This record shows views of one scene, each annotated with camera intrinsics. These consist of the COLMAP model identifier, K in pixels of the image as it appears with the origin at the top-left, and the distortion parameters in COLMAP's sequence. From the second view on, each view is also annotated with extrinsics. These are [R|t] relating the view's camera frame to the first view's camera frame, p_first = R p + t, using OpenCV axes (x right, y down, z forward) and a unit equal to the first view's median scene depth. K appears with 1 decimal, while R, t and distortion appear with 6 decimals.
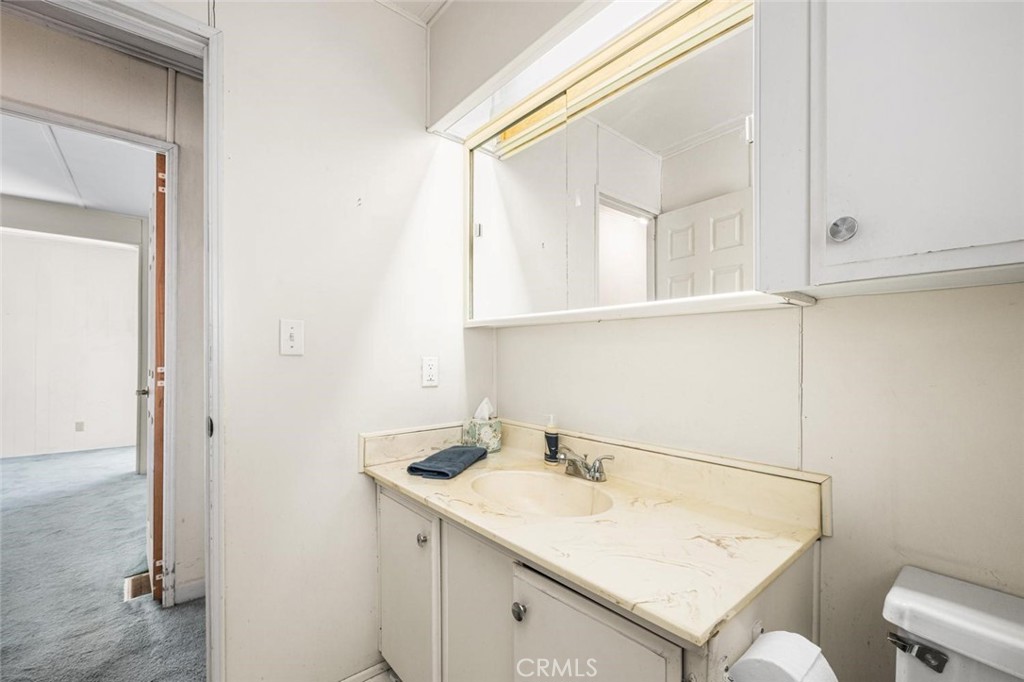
lens RADIAL K [[430.5, 0, 511.6], [0, 430.5, 357.7], [0, 0, 1]] dist [-0.000126, -0.000043]
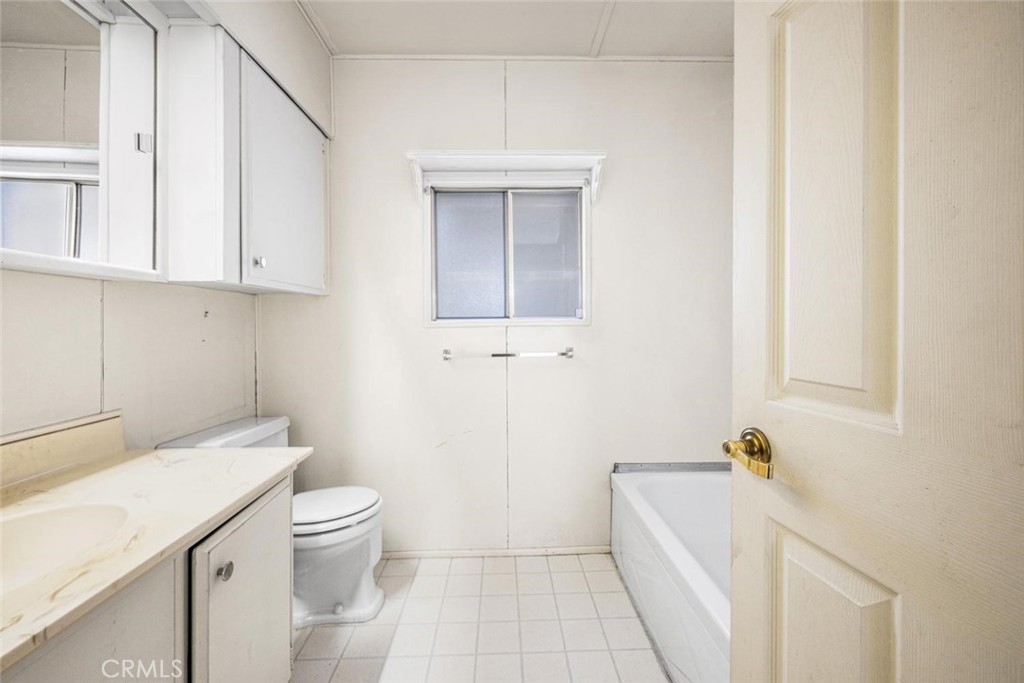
lens RADIAL K [[410.8, 0, 513.3], [0, 410.8, 324.4], [0, 0, 1]] dist [-0.000463, -0.000337]
pose [[-0.781568, 0.001485, 0.623818, -0.753779], [0.006166, 0.999967, 0.005344, 0.004640], [-0.623789, 0.008023, -0.781551, 0.899787]]
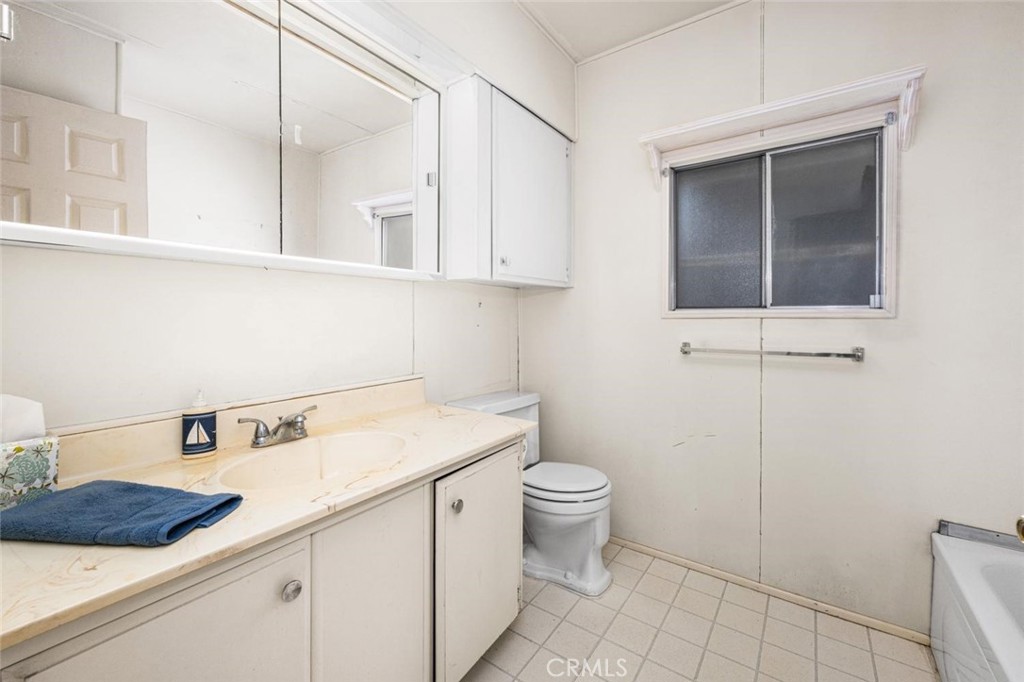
lens RADIAL K [[415.3, 0, 525.1], [0, 415.3, 319.7], [0, 0, 1]] dist [-0.001129, -0.000109]
pose [[-0.259545, -0.014952, 0.965615, -0.833850], [-0.000041, 0.999880, 0.015471, 0.006642], [-0.965731, 0.003976, -0.259514, 0.762045]]
